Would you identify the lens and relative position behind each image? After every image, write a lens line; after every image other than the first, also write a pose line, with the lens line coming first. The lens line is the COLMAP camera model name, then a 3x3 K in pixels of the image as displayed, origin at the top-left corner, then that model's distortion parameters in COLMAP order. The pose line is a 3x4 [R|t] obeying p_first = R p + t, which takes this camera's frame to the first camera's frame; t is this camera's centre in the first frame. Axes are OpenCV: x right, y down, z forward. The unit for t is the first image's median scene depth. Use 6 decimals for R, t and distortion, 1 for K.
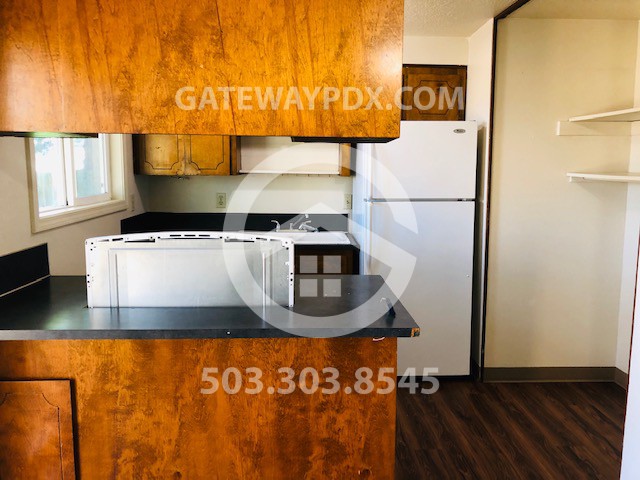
lens RADIAL K [[516.7, 0, 320.0], [0, 516.7, 240.0], [0, 0, 1]] dist [0.014192, 0.003174]
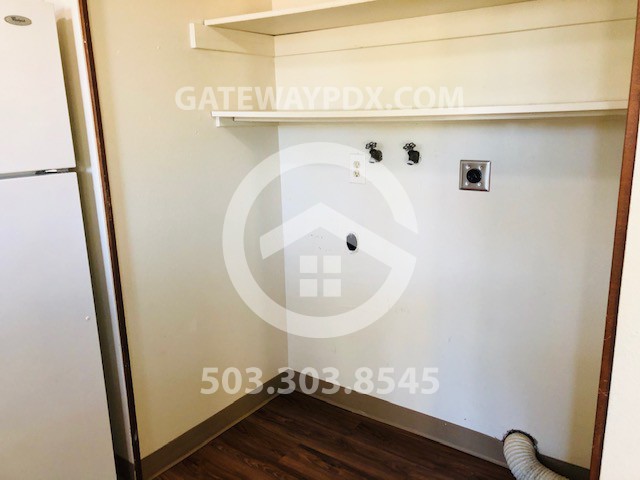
lens RADIAL K [[532.4, 0, 320.0], [0, 532.4, 240.0], [0, 0, 1]] dist [-0.005543, -0.002856]
pose [[0.621046, -0.197953, 0.758364, 0.077126], [0.133654, 0.980156, 0.146393, -0.096580], [-0.772294, 0.010442, 0.635180, 0.874215]]
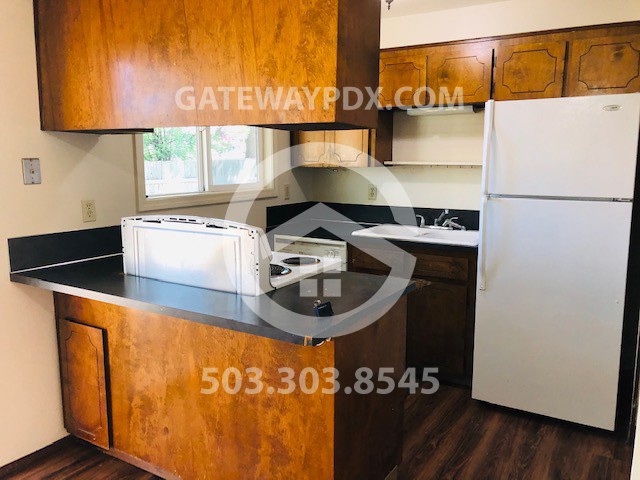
lens RADIAL K [[516.7, 0, 320.0], [0, 516.7, 240.0], [0, 0, 1]] dist [0.014192, 0.003174]
pose [[0.837856, 0.080463, -0.539928, 0.585349], [-0.073810, 0.996693, 0.033994, -0.022920], [0.540878, 0.011370, 0.841024, 0.229566]]
